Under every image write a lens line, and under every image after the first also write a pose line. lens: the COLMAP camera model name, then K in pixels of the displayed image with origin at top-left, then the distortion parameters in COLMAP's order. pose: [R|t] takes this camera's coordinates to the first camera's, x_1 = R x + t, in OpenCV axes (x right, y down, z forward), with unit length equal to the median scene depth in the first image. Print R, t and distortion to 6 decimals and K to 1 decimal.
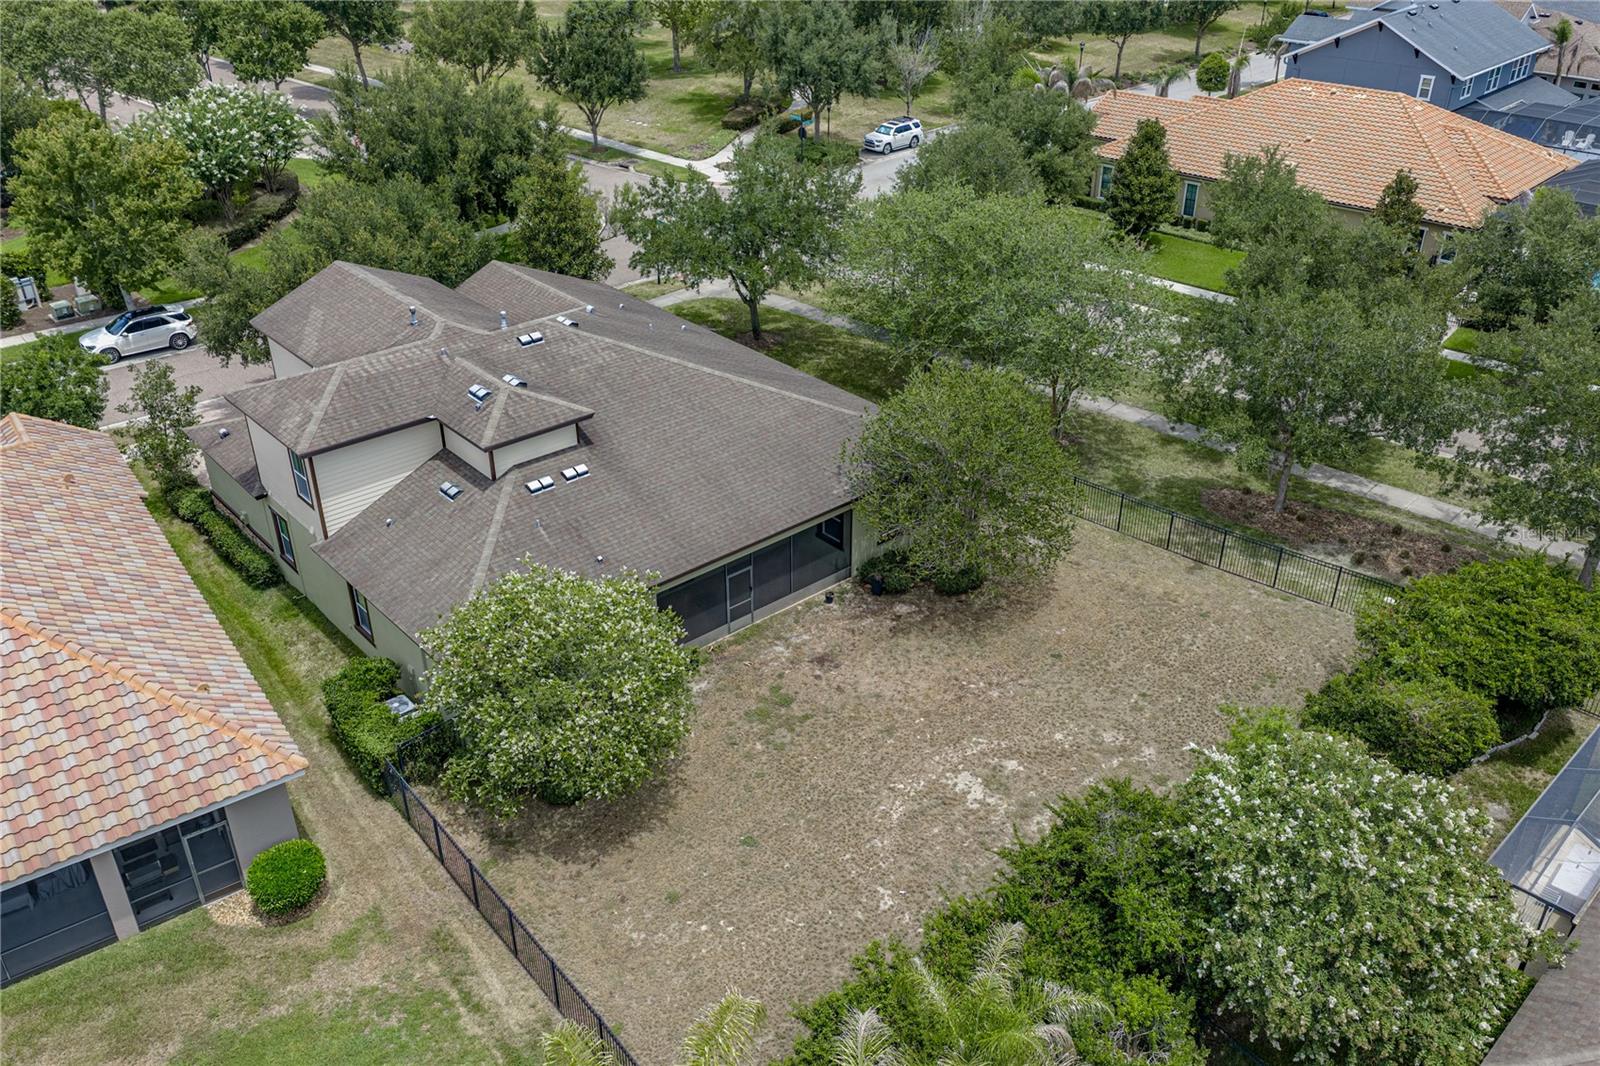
lens RADIAL K [[1330.6, 0, 797.4], [0, 1330.6, 539.6], [0, 0, 1]] dist [0.036466, -0.028151]
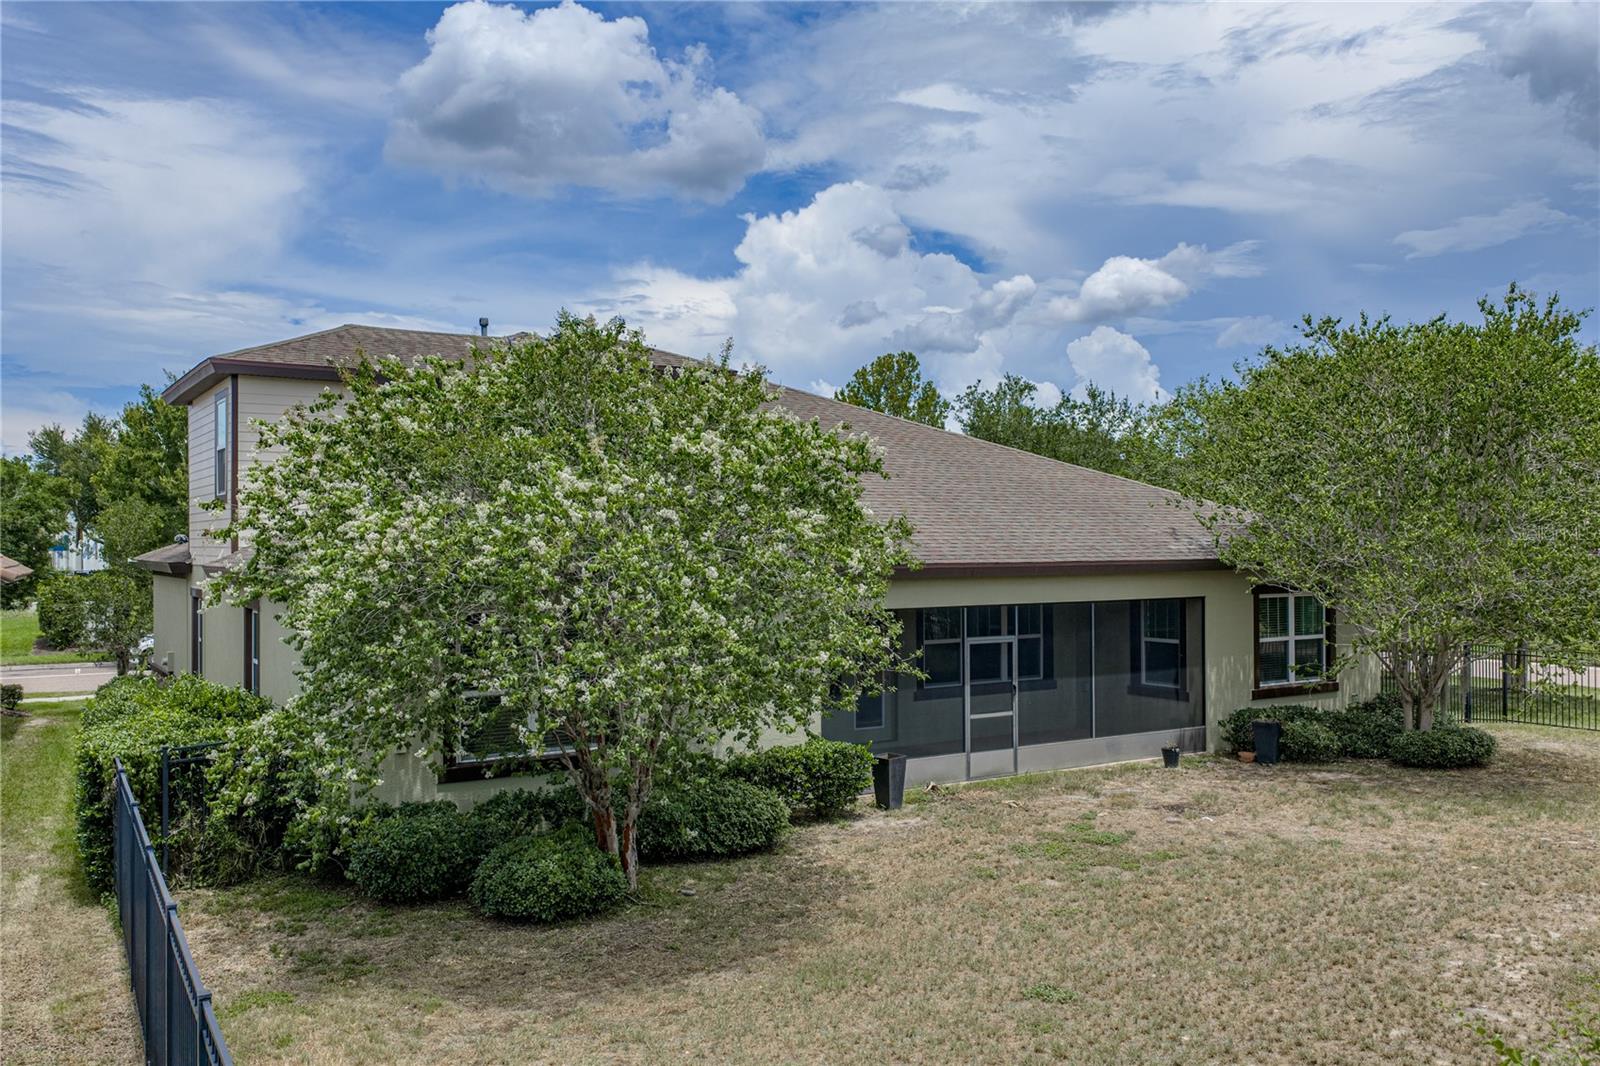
lens RADIAL K [[1330.6, 0, 798.4], [0, 1330.6, 535.8], [0, 0, 1]] dist [0.036466, -0.028151]
pose [[0.987690, -0.001503, -0.156414, -0.025771], [-0.077425, 0.864170, -0.497208, 0.169065], [0.135915, 0.503197, 0.853416, 0.380950]]
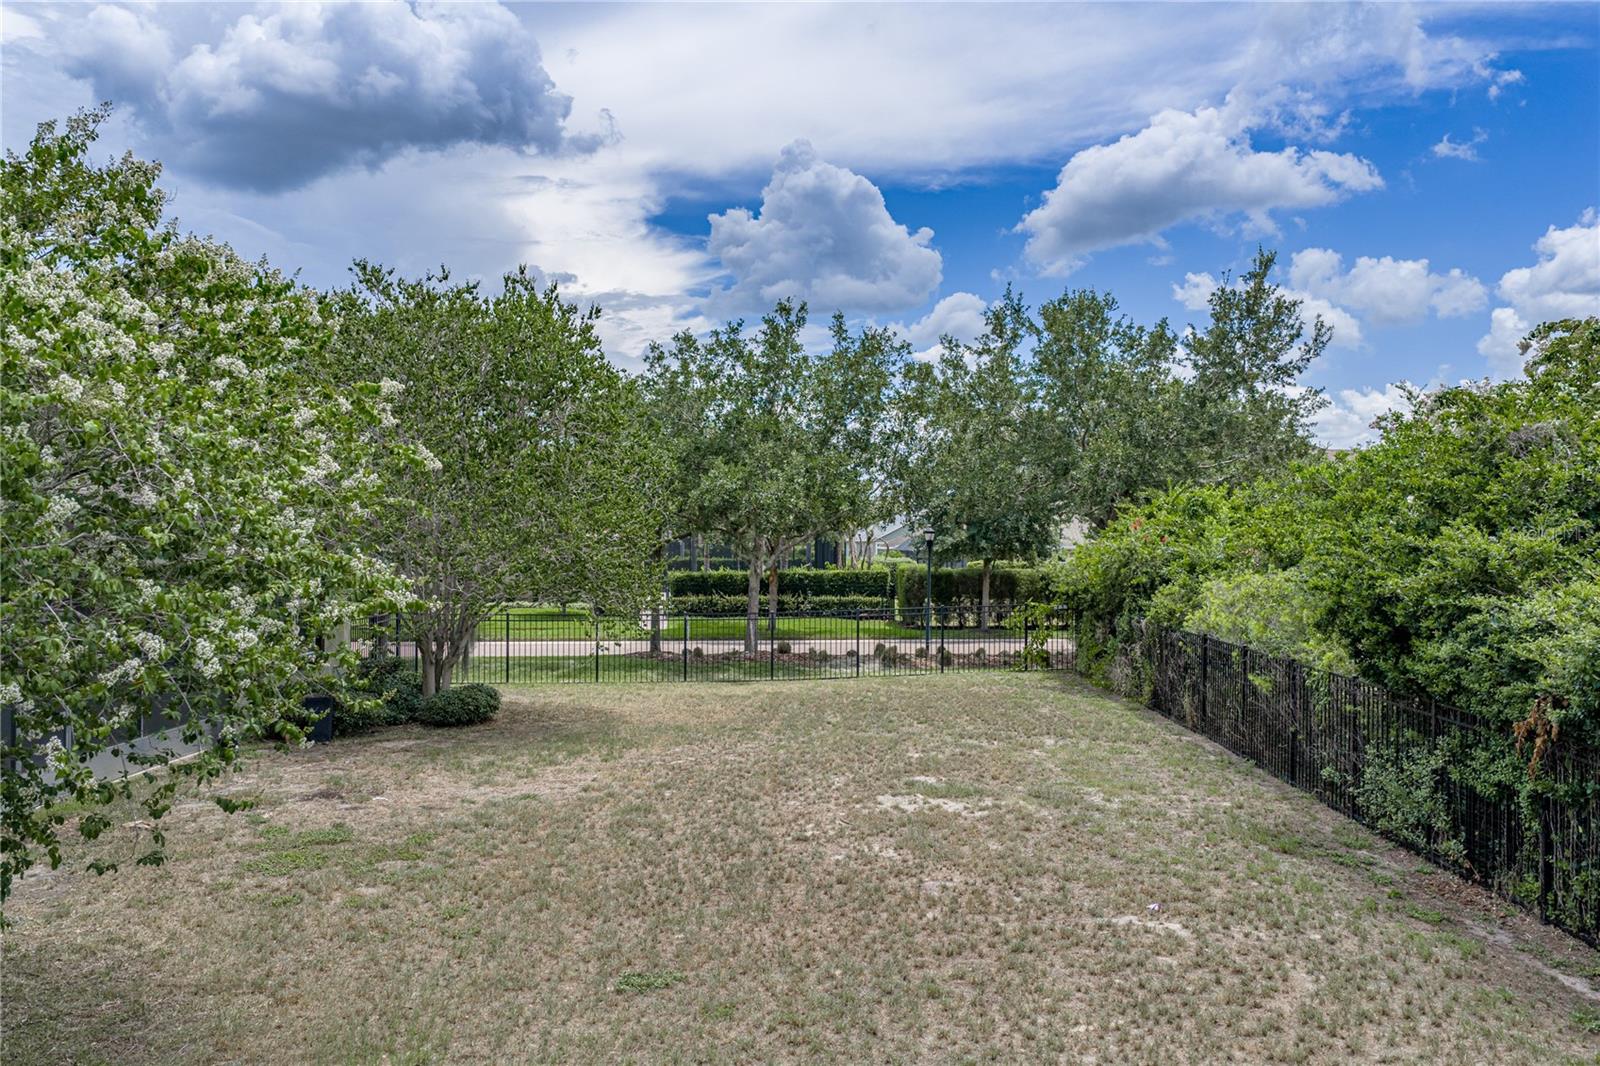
lens RADIAL K [[1330.6, 0, 792.3], [0, 1330.6, 533.9], [0, 0, 1]] dist [0.036466, -0.028151]
pose [[0.668159, 0.008234, 0.743973, -0.126136], [0.369463, 0.864267, -0.341379, 0.143704], [-0.645802, 0.502966, 0.574426, 0.447238]]
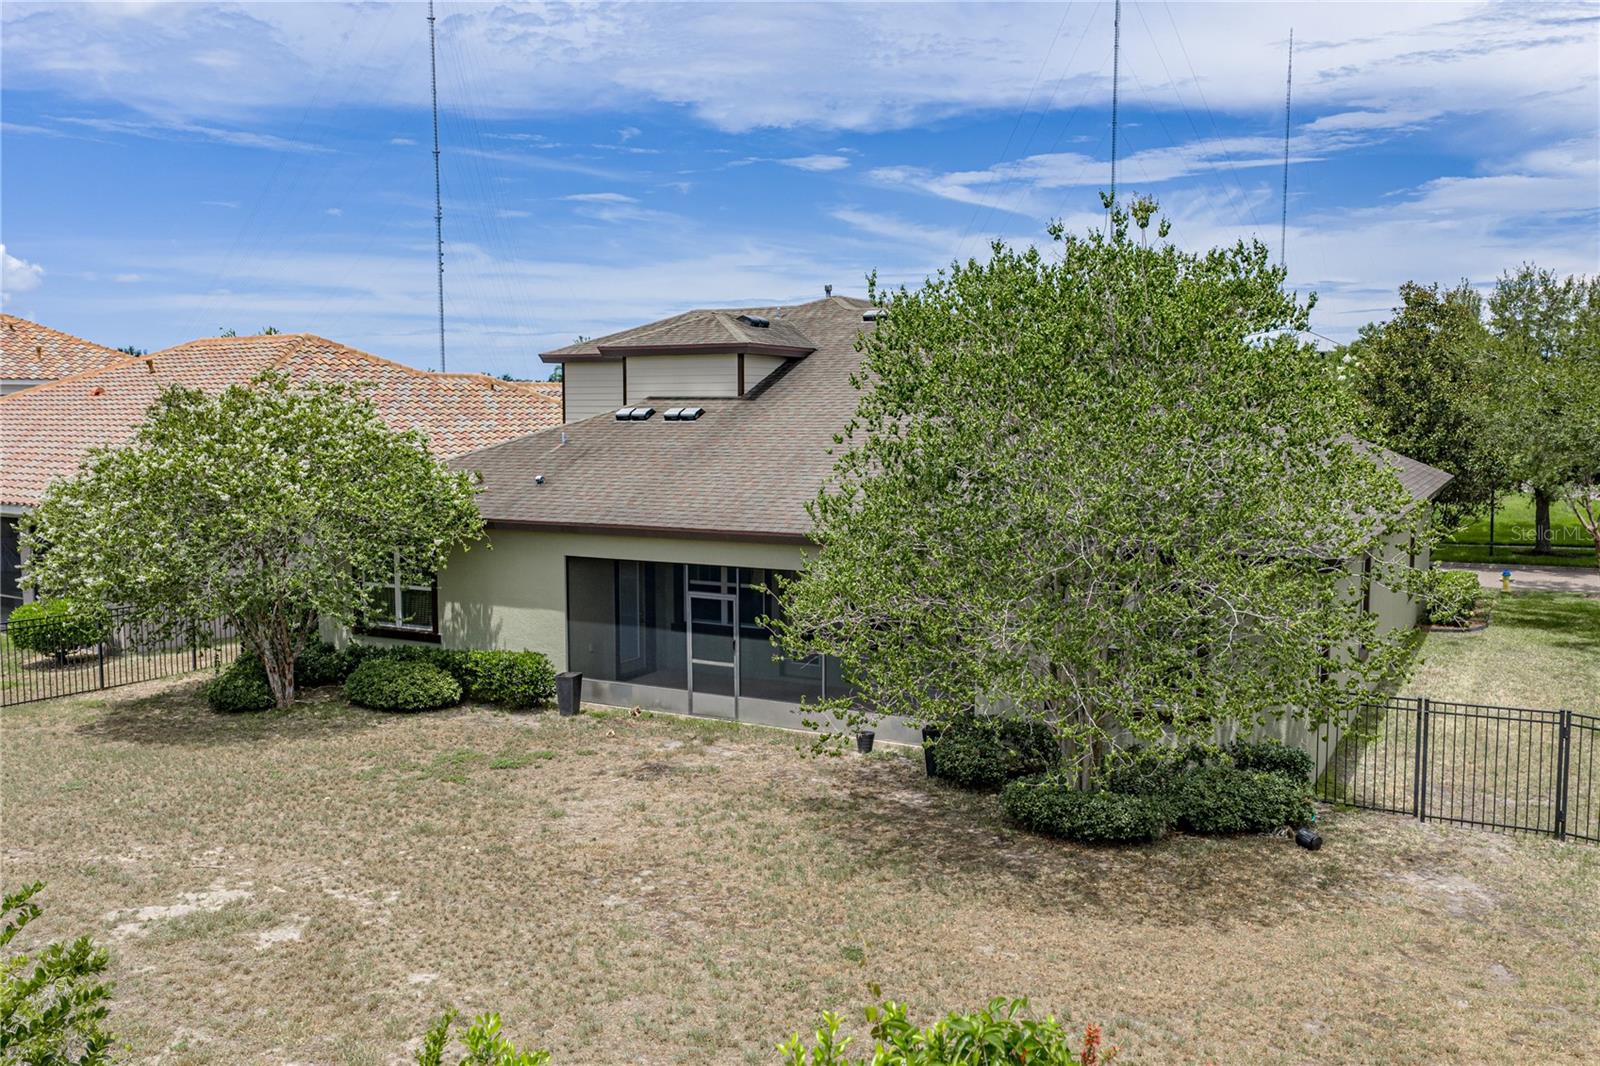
lens RADIAL K [[1330.6, 0, 792.1], [0, 1330.6, 536.2], [0, 0, 1]] dist [0.036466, -0.028151]
pose [[0.329743, 0.094599, -0.939319, 0.334516], [-0.468496, 0.880206, -0.075817, 0.020218], [0.819622, 0.465068, 0.334561, 0.578312]]
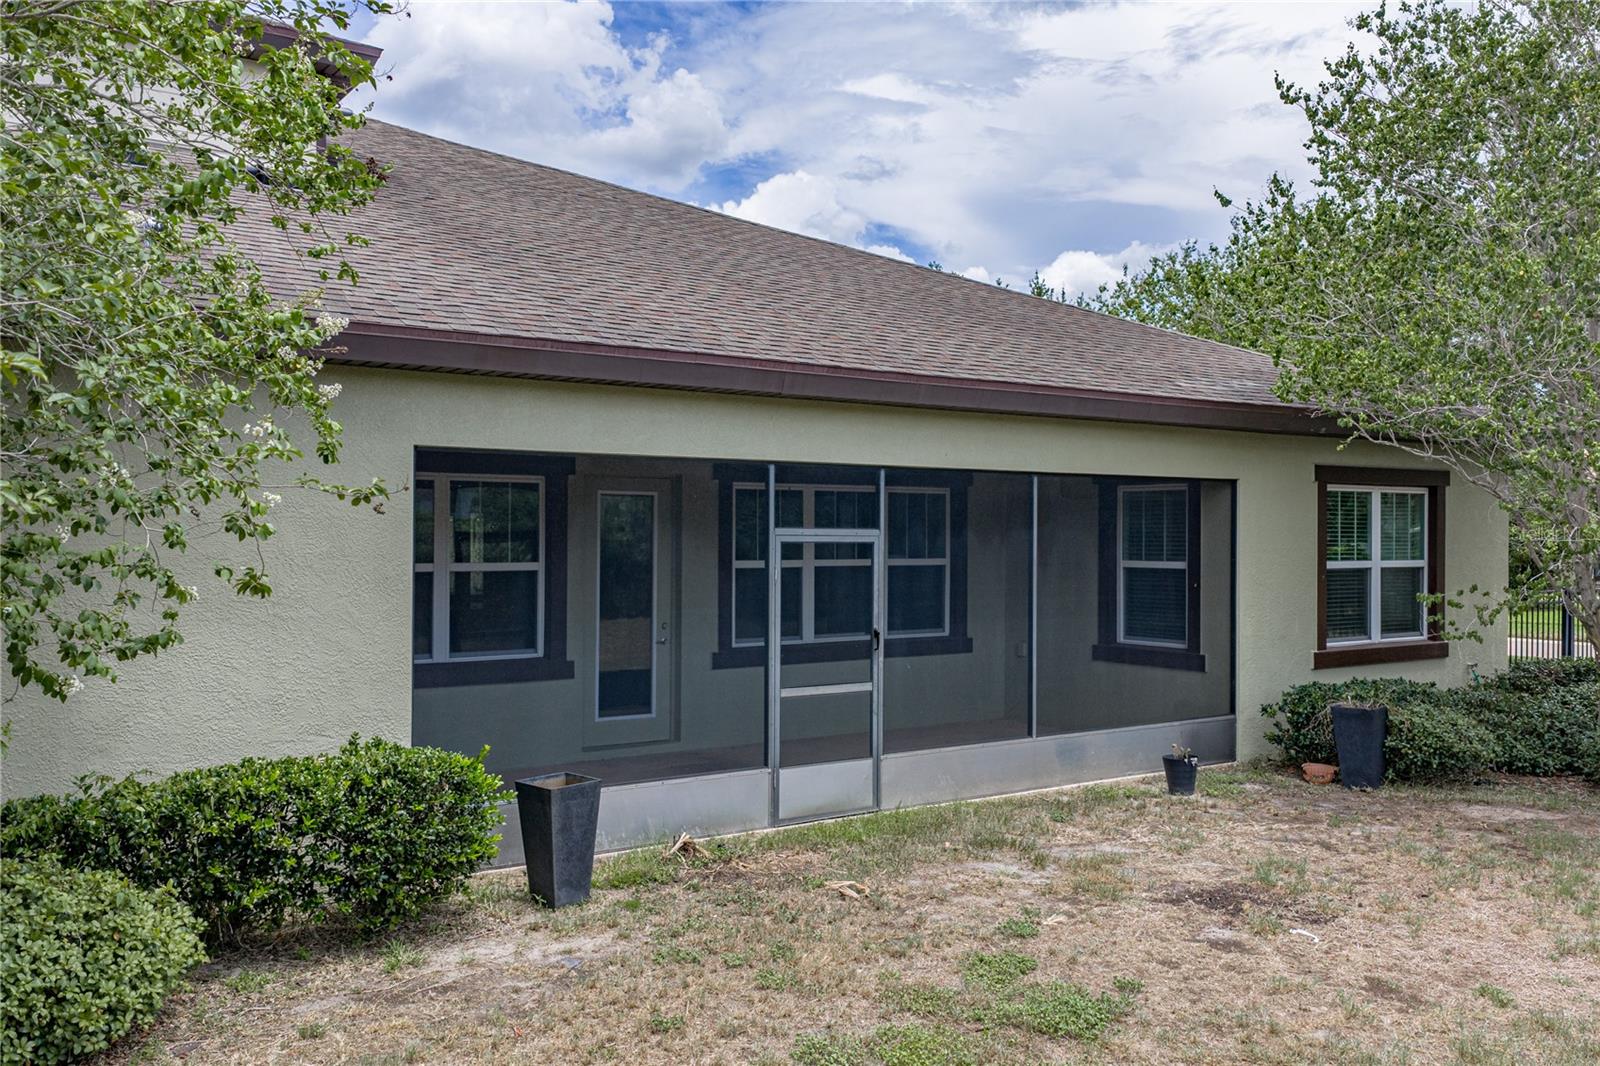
lens RADIAL K [[1330.6, 0, 801.1], [0, 1330.6, 530.7], [0, 0, 1]] dist [0.036466, -0.028151]
pose [[0.993684, 0.008181, -0.111920, -0.015035], [-0.063463, 0.863498, -0.500343, 0.100734], [0.092549, 0.504286, 0.858563, 0.550715]]
